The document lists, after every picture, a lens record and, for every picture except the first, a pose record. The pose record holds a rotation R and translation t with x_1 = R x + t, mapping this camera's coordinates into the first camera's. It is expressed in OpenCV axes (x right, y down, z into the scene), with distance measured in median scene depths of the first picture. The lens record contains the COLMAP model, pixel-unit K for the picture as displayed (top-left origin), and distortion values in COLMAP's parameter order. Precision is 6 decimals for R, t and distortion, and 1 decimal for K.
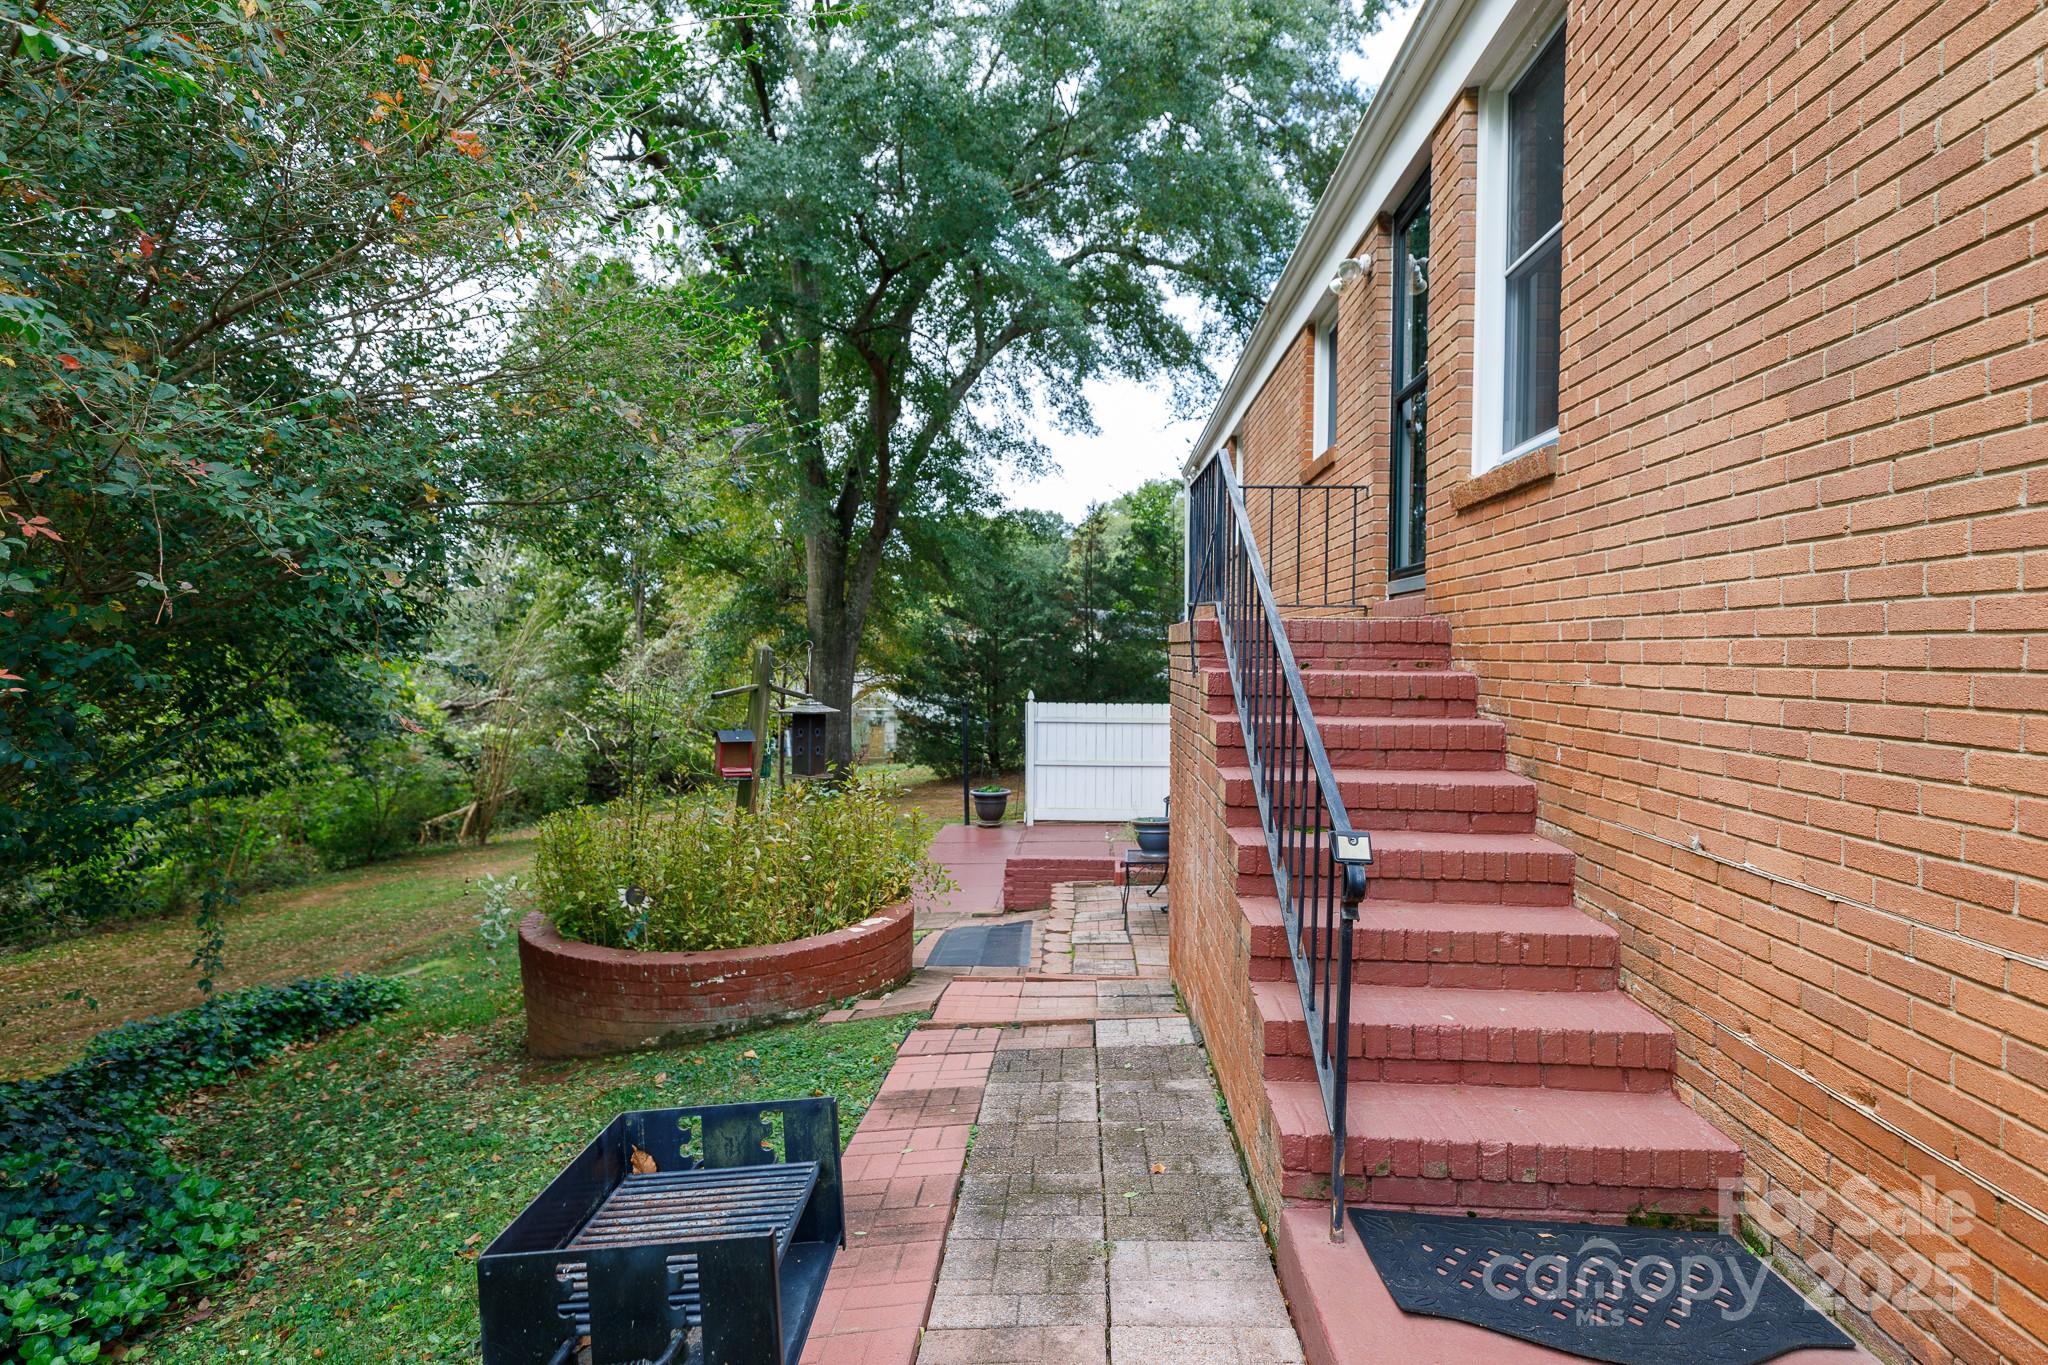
lens RADIAL K [[1113.8, 0, 1029.1], [0, 1113.8, 674.2], [0, 0, 1]] dist [0.000175, 0.000089]
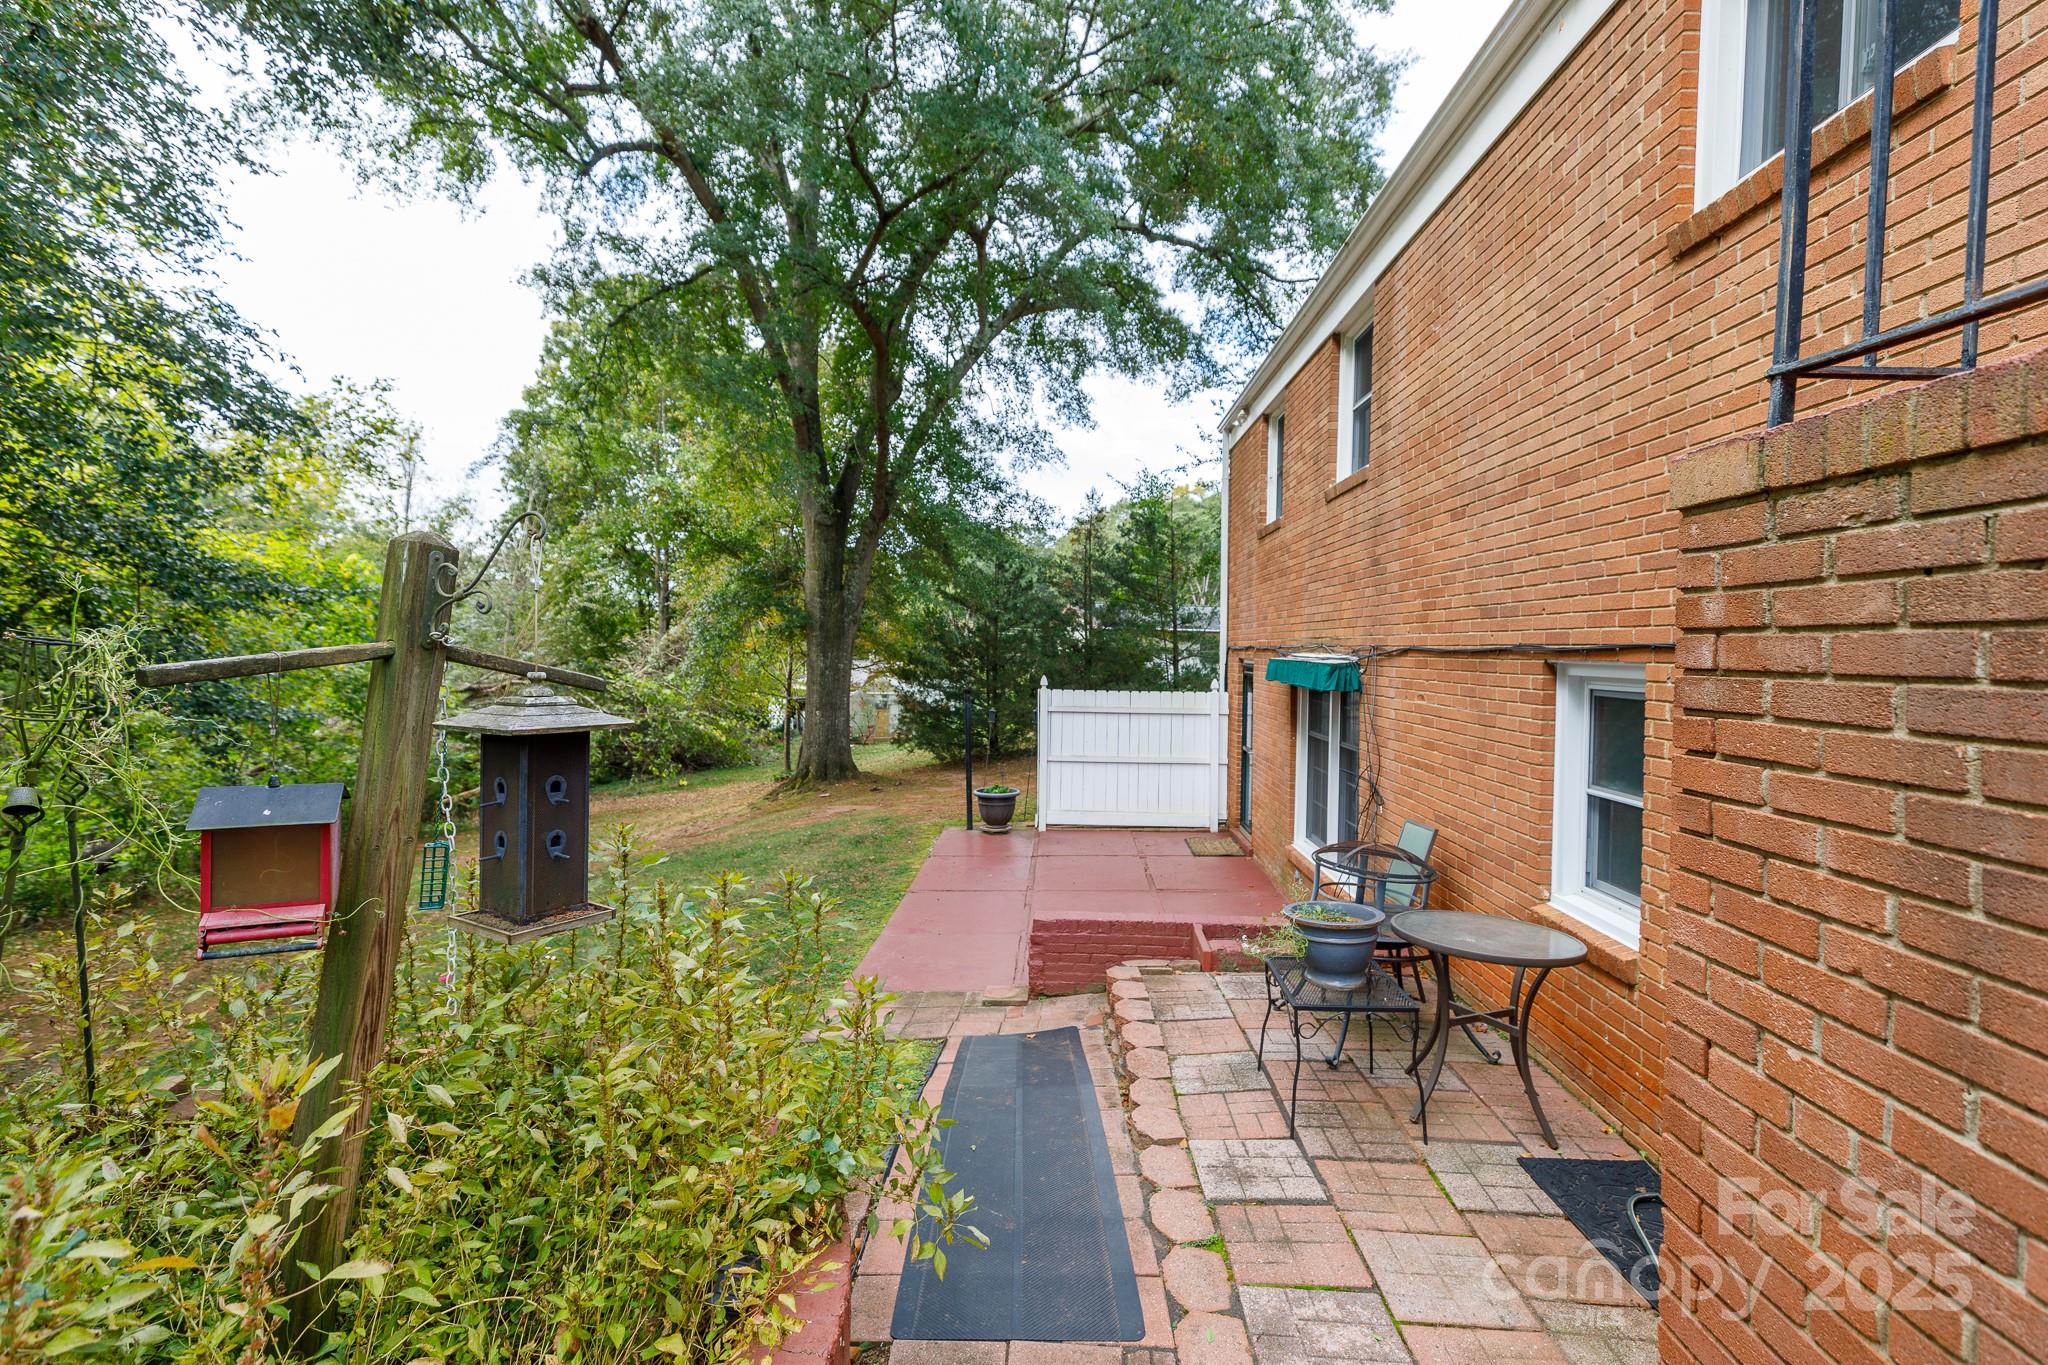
lens RADIAL K [[916.2, 0, 1019.7], [0, 916.2, 678.4], [0, 0, 1]] dist [0.010176, -0.000458]
pose [[0.999959, 0.006676, 0.006108, -0.012648], [-0.006769, 0.999858, 0.015450, 0.003443], [-0.006004, -0.015491, 0.999862, 0.166459]]
